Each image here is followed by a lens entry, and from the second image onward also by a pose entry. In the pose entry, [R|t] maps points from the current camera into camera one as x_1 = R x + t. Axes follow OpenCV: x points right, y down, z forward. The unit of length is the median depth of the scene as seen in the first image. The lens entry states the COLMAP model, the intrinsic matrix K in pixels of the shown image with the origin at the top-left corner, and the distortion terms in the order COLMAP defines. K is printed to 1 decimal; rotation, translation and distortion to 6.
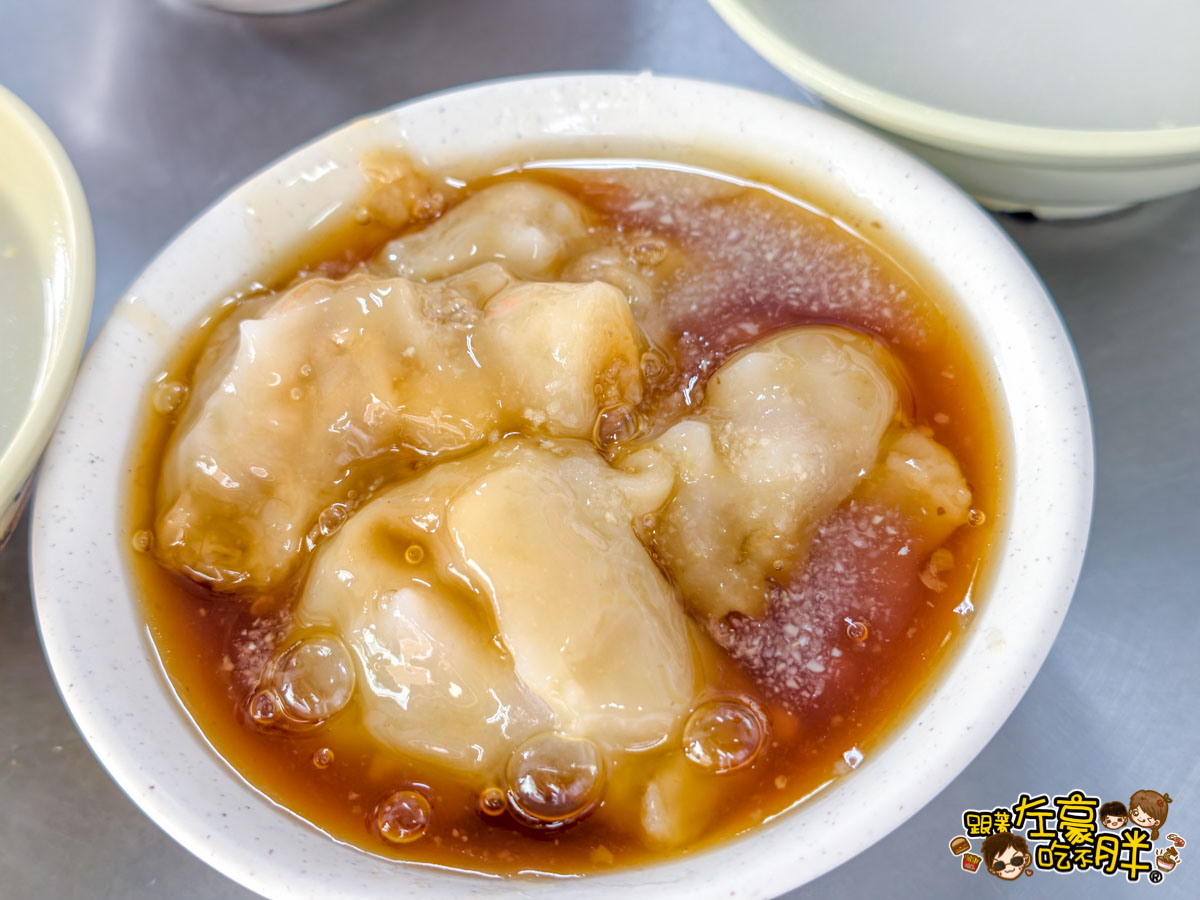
lens RADIAL K [[1732.8, 0, 600.0], [0, 1732.8, 450.0], [0, 0, 1]] dist [0.288273, -1.154588]
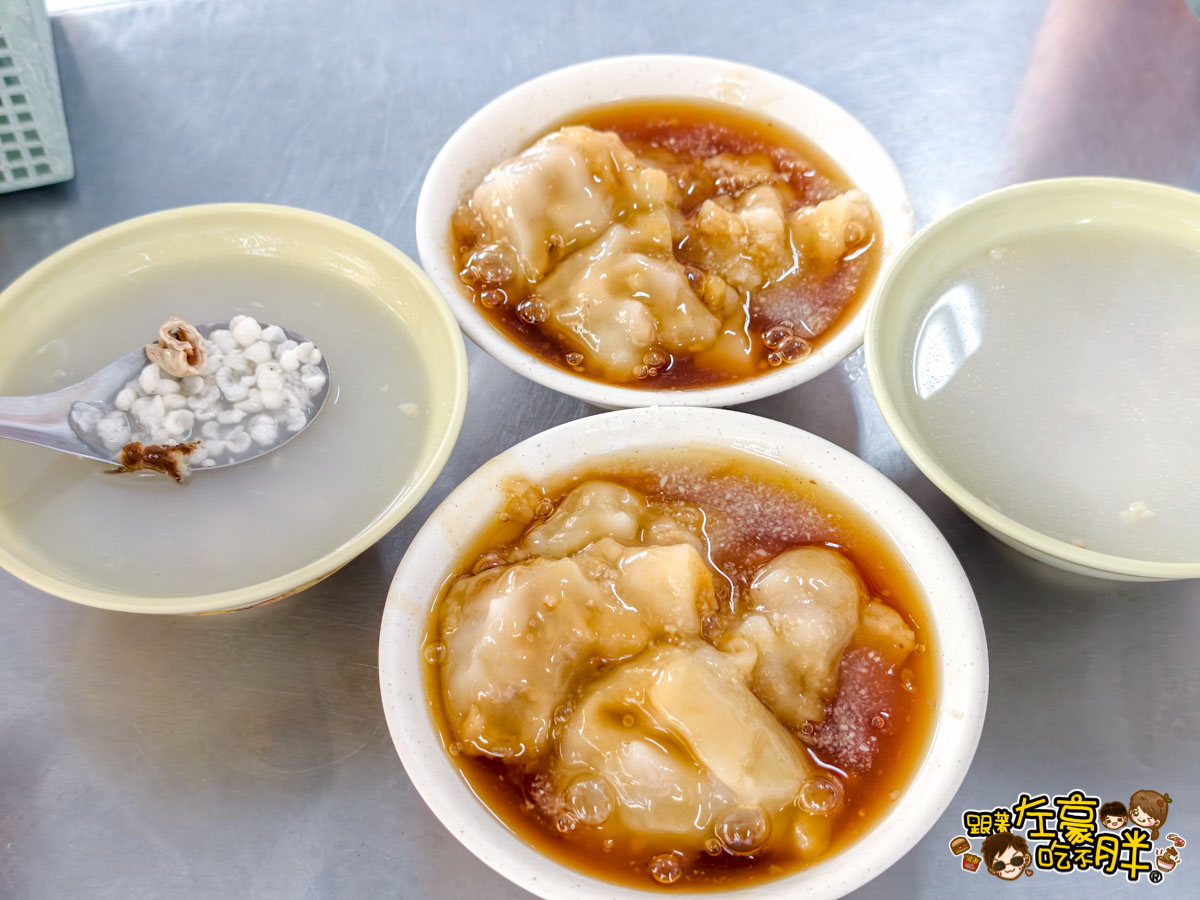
lens RADIAL K [[1732.8, 0, 600.0], [0, 1732.8, 450.0], [0, 0, 1]] dist [0.288273, -1.154588]
pose [[0.964309, -0.144054, 0.222165, -0.464396], [0.157063, 0.986697, -0.041951, -0.133388], [-0.213166, 0.075348, 0.974106, -0.684043]]
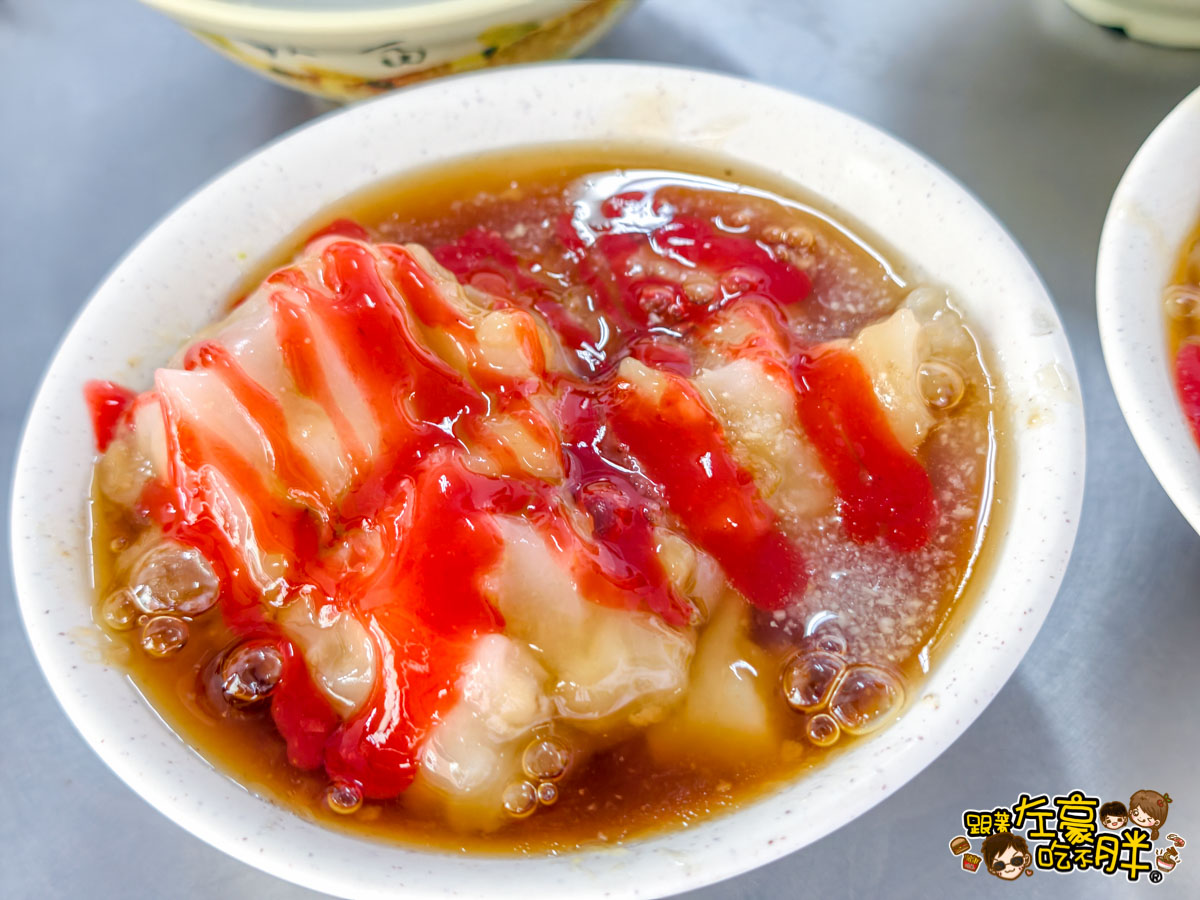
lens RADIAL K [[1732.8, 0, 600.0], [0, 1732.8, 450.0], [0, 0, 1]] dist [0.288273, -1.154588]
pose [[0.932319, -0.288401, 0.218188, -0.064187], [0.304989, 0.951251, -0.045858, -0.413922], [-0.194326, 0.109299, 0.974829, 0.382026]]
